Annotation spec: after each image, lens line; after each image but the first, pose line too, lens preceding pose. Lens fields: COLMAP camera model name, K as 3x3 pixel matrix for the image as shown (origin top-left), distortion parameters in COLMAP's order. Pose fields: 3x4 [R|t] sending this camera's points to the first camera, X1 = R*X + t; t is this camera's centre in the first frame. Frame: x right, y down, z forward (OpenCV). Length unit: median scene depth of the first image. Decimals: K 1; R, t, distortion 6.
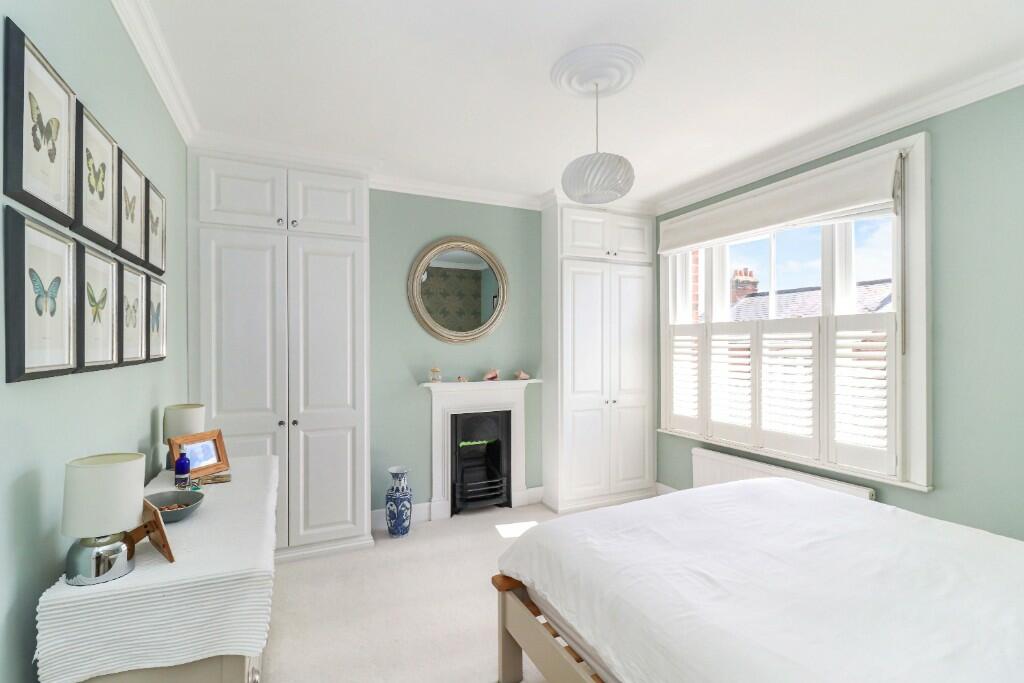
lens RADIAL K [[480.0, 0, 508.1], [0, 480.0, 342.2], [0, 0, 1]] dist [0.018849, -0.010424]
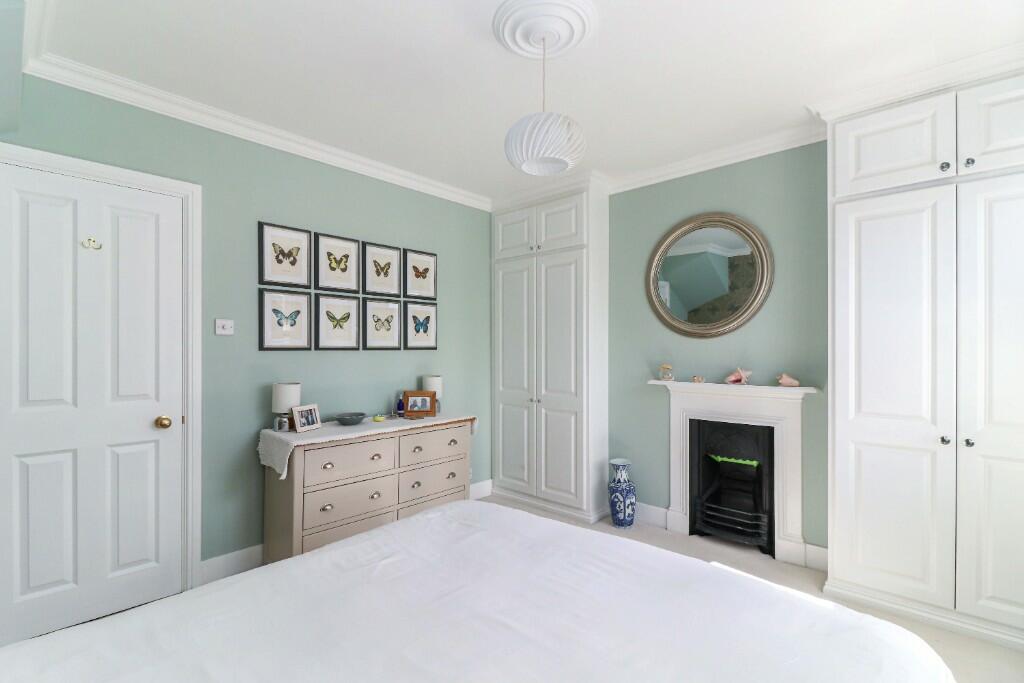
lens RADIAL K [[480.0, 0, 508.0], [0, 480.0, 345.5], [0, 0, 1]] dist [0.018849, -0.010424]
pose [[0.364188, -0.004626, -0.931314, 0.581418], [0.004210, 0.999986, -0.003321, 0.017803], [0.931316, -0.002711, 0.364202, 0.368075]]
